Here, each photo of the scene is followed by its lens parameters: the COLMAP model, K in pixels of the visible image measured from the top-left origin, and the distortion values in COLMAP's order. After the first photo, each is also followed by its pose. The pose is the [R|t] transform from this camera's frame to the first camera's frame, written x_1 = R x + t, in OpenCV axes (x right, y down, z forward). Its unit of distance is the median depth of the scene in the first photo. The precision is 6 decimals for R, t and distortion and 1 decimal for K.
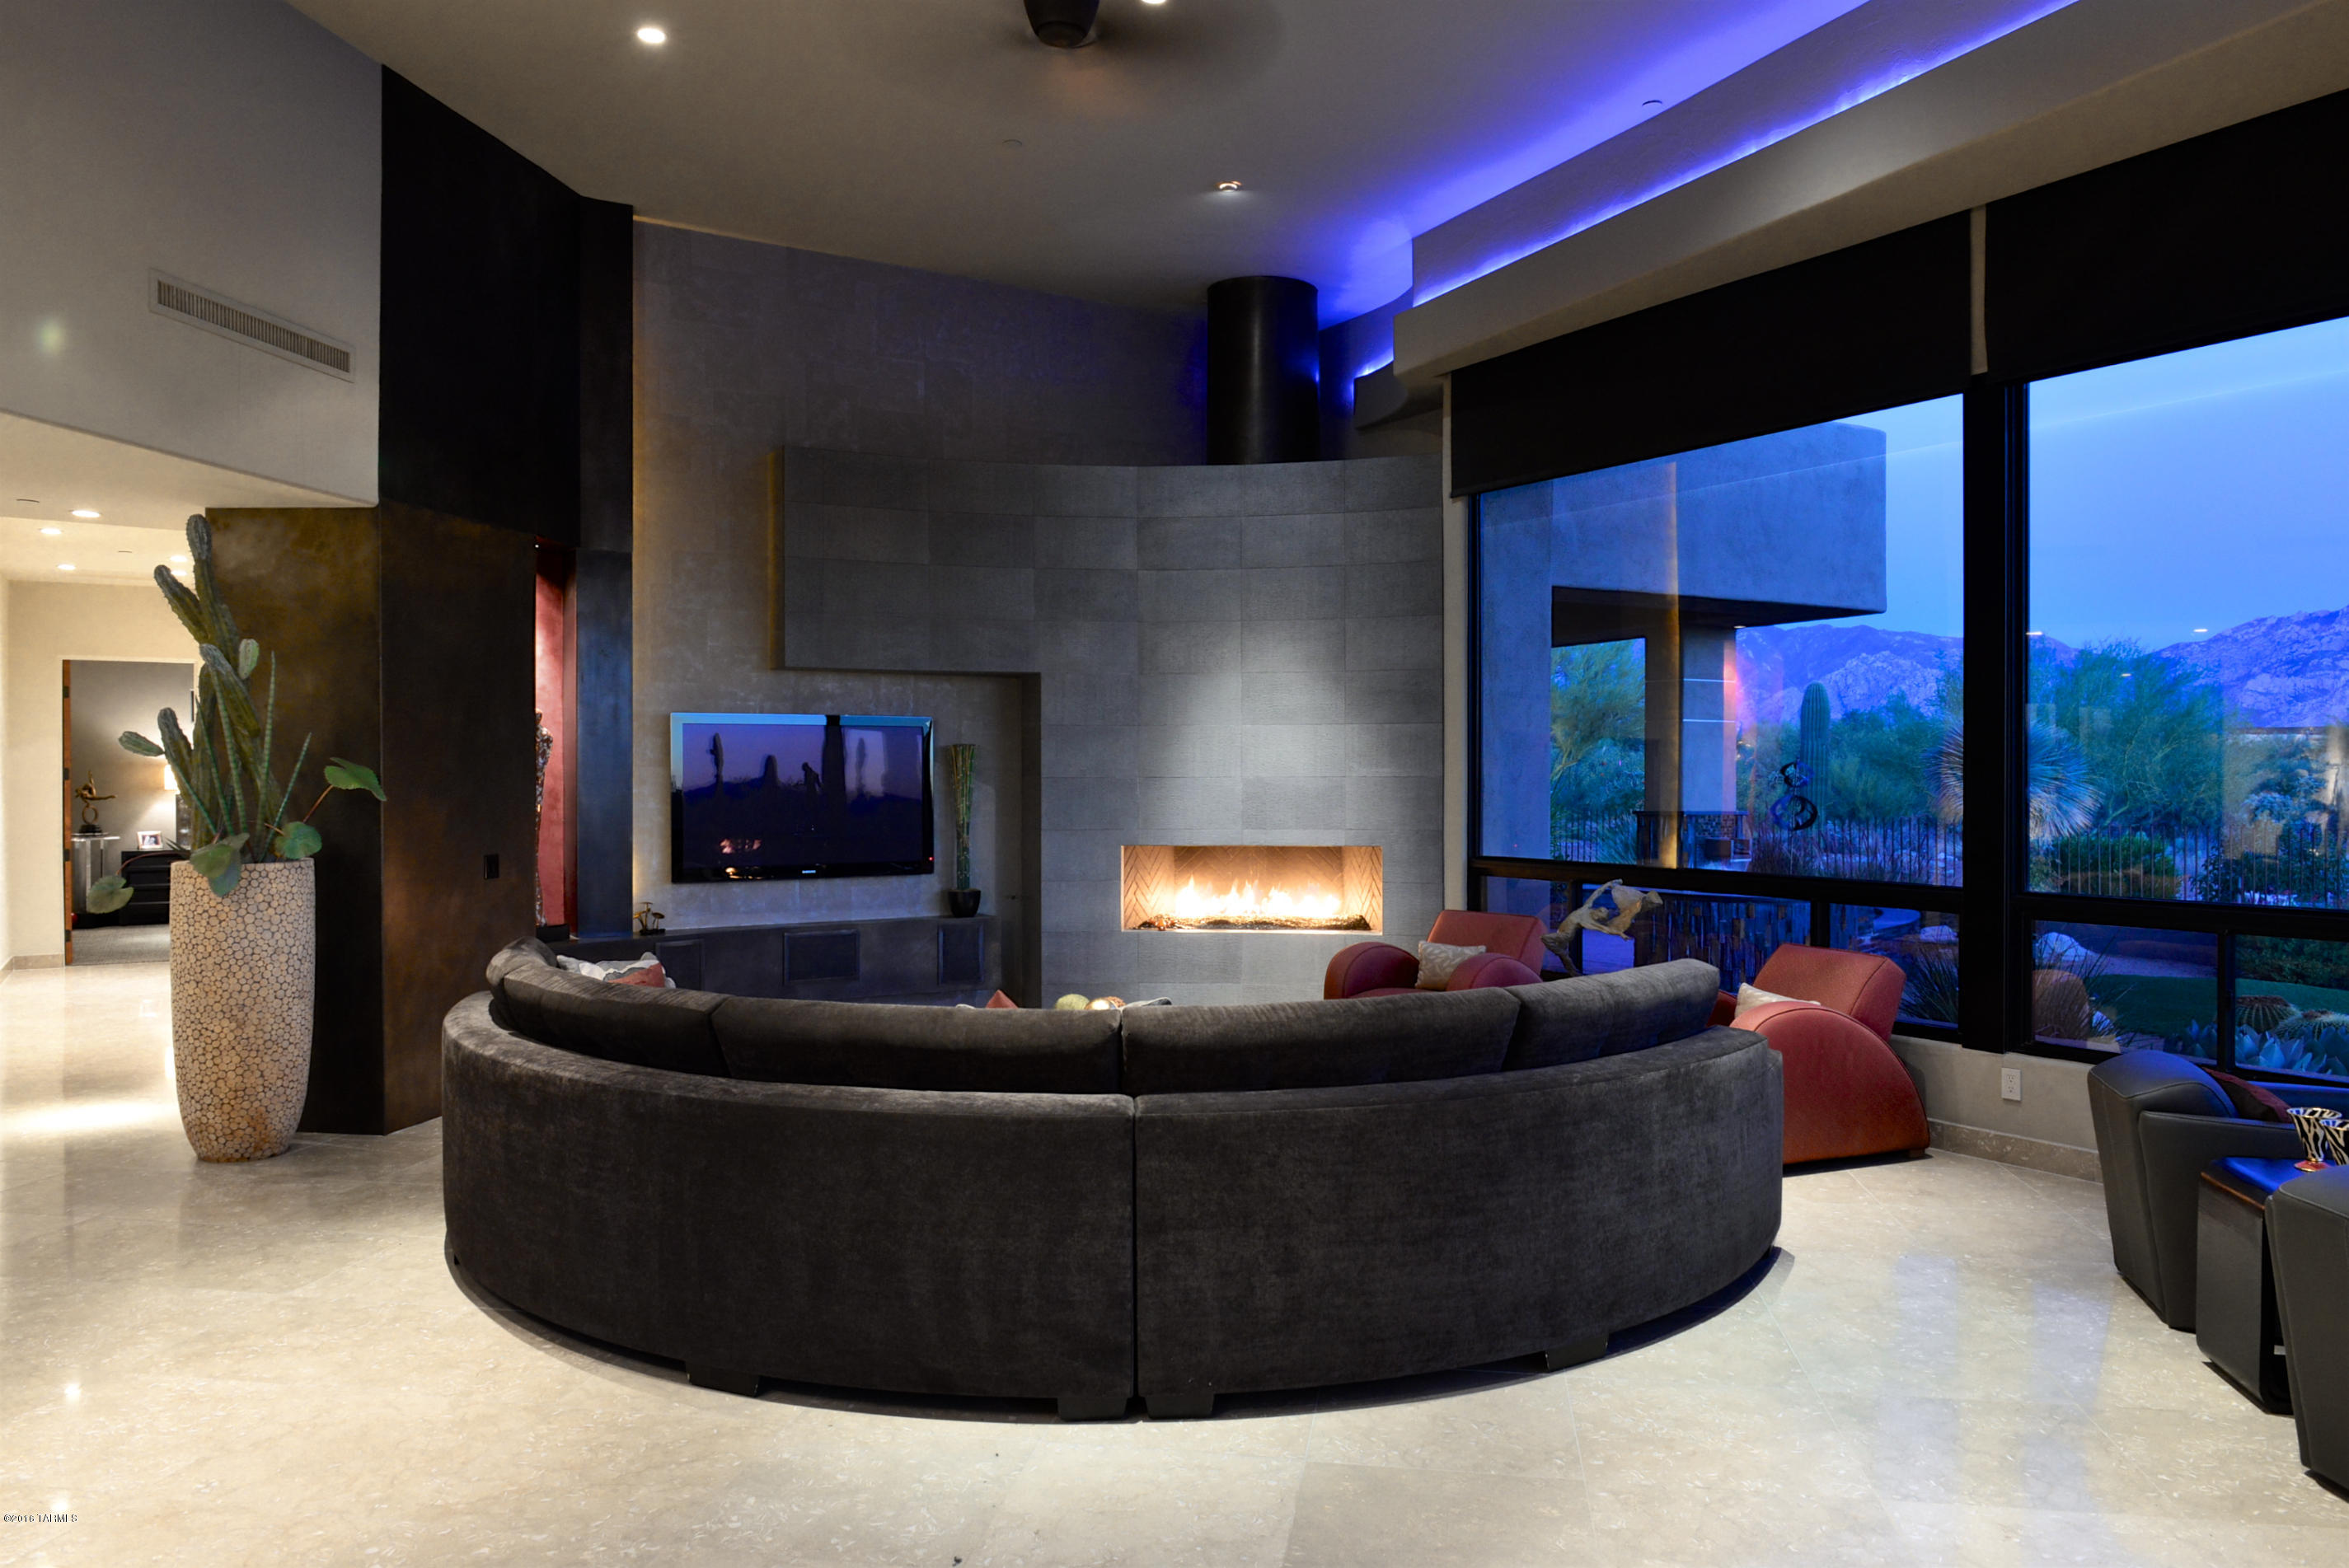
lens RADIAL K [[1674.4, 0, 1174.5], [0, 1674.4, 784.0], [0, 0, 1]] dist [-0.003943, -0.002731]
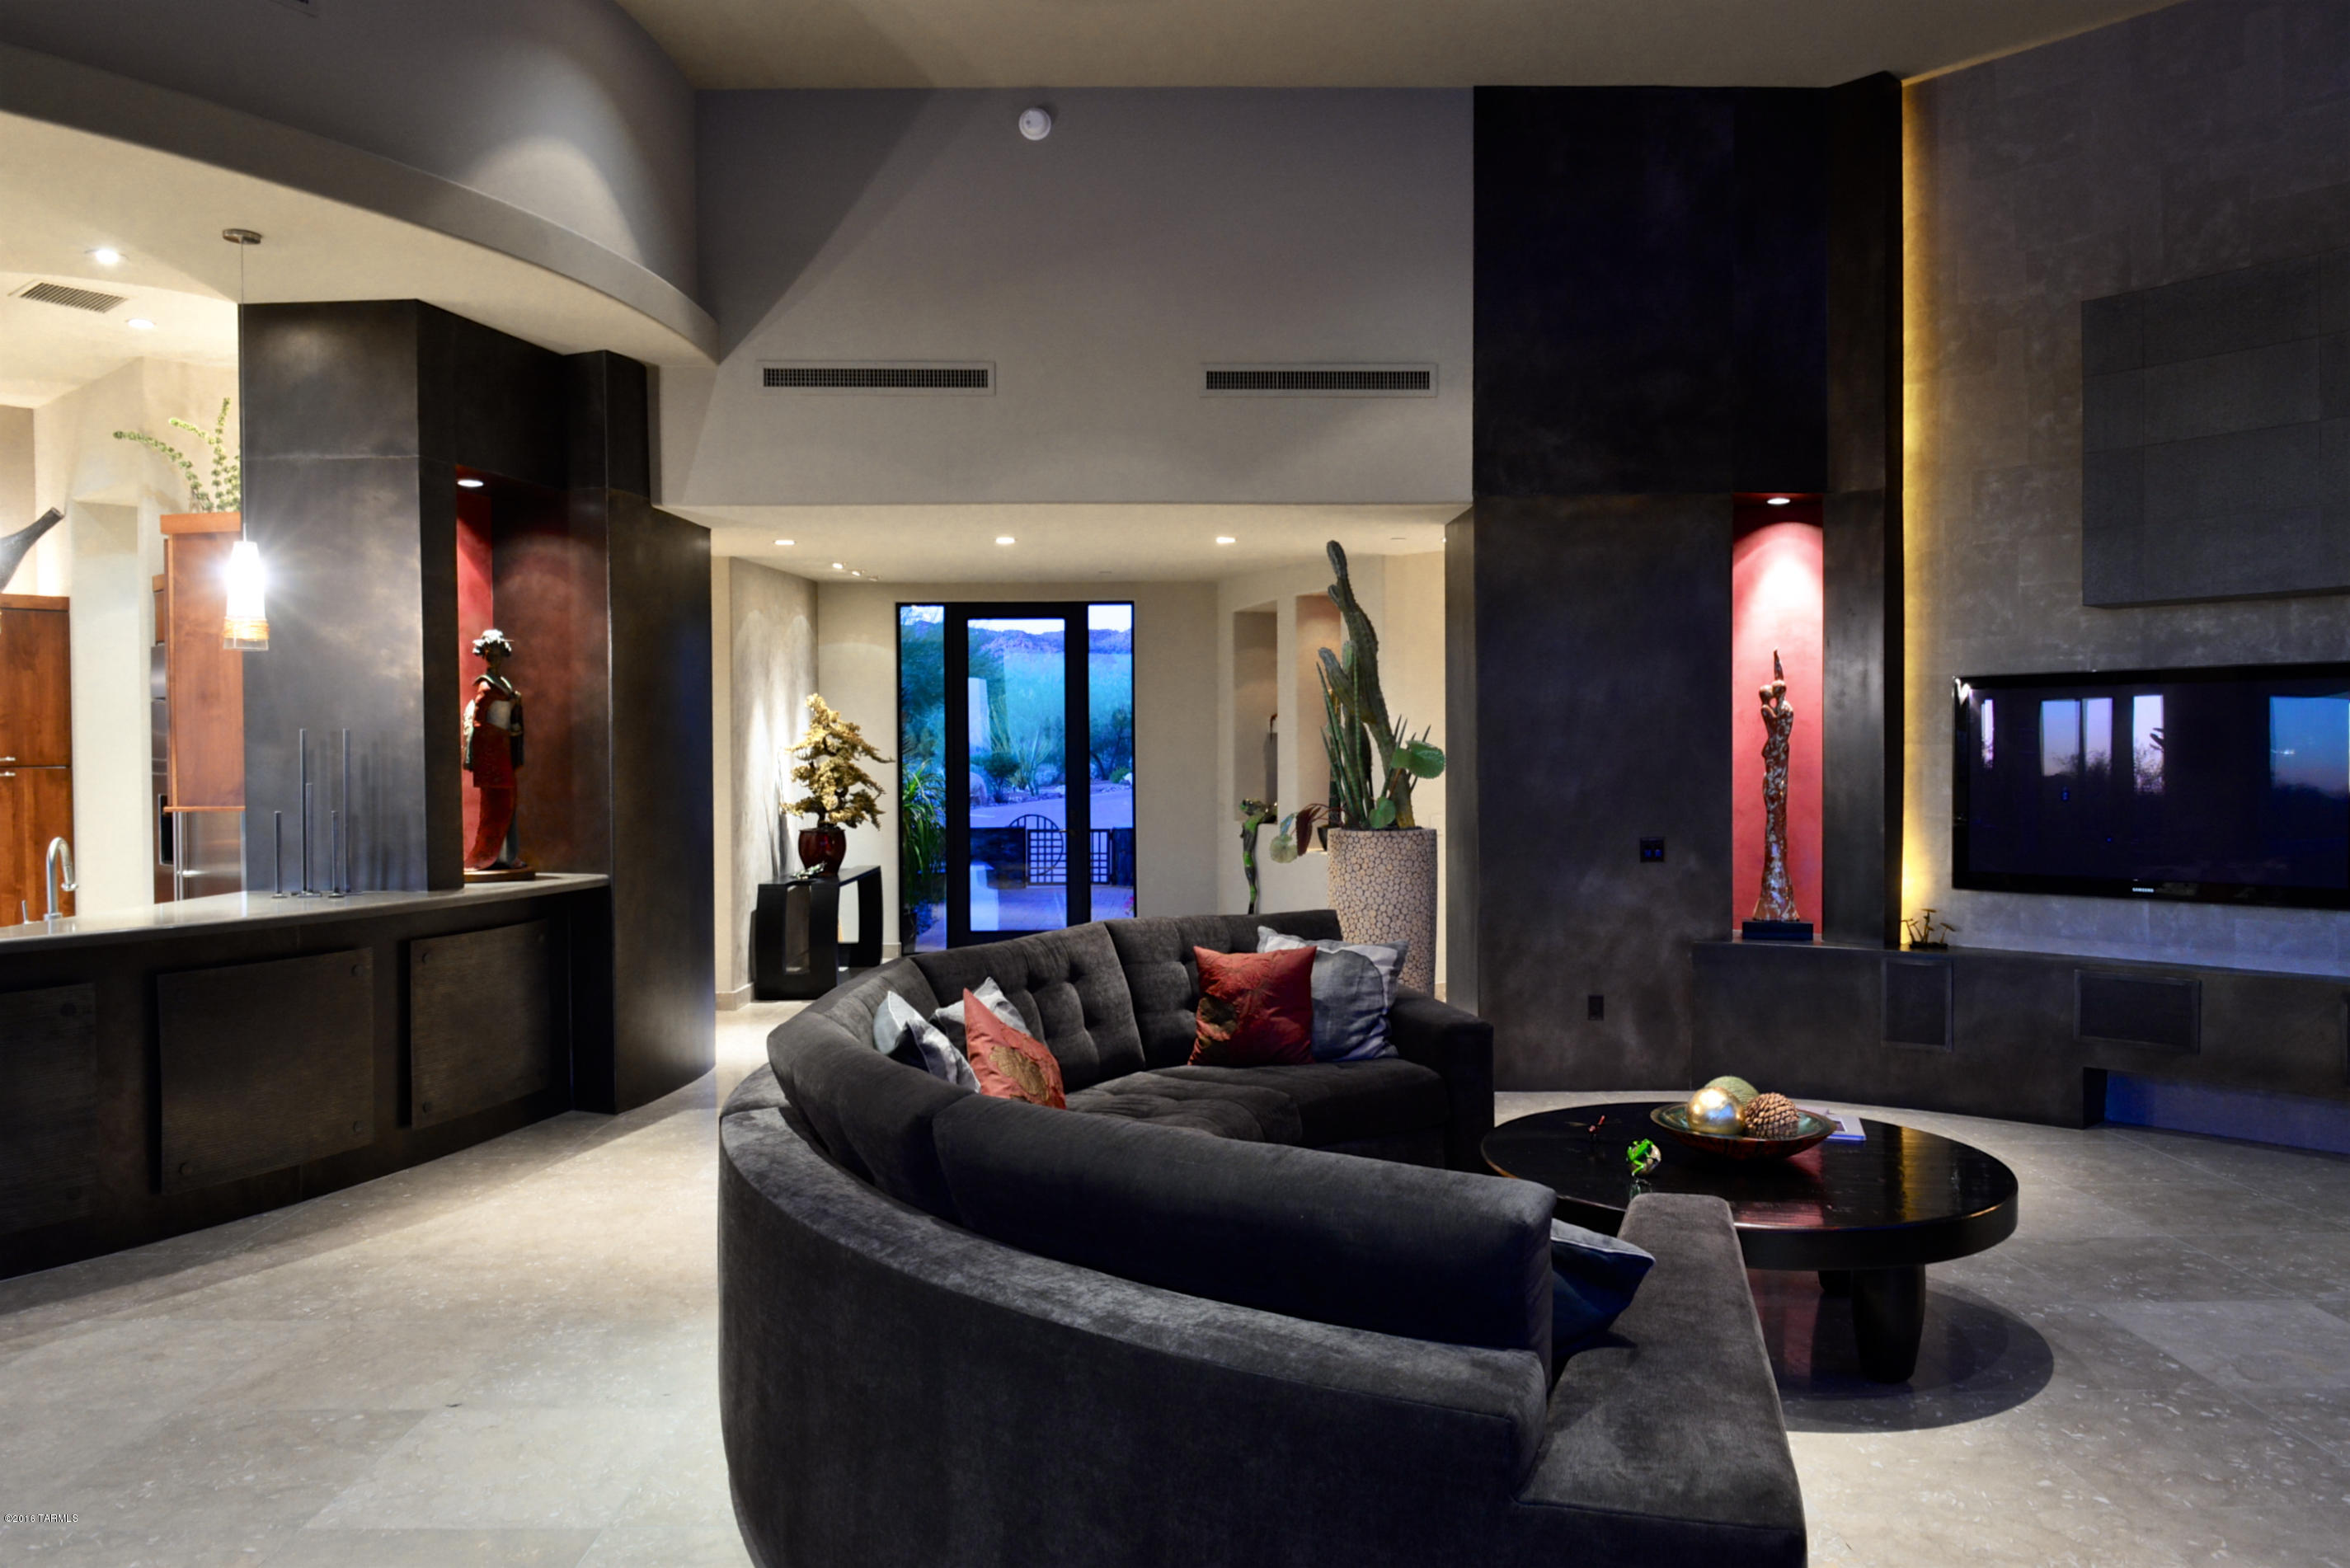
lens RADIAL K [[1675.2, 0, 1175.0], [0, 1675.2, 784.0], [0, 0, 1]] dist [-0.003943, -0.002731]
pose [[0.160168, 0.016538, -0.986951, 0.427050], [-0.003149, 0.999863, 0.016244, -0.002770], [0.987085, 0.000506, 0.160198, 0.493858]]
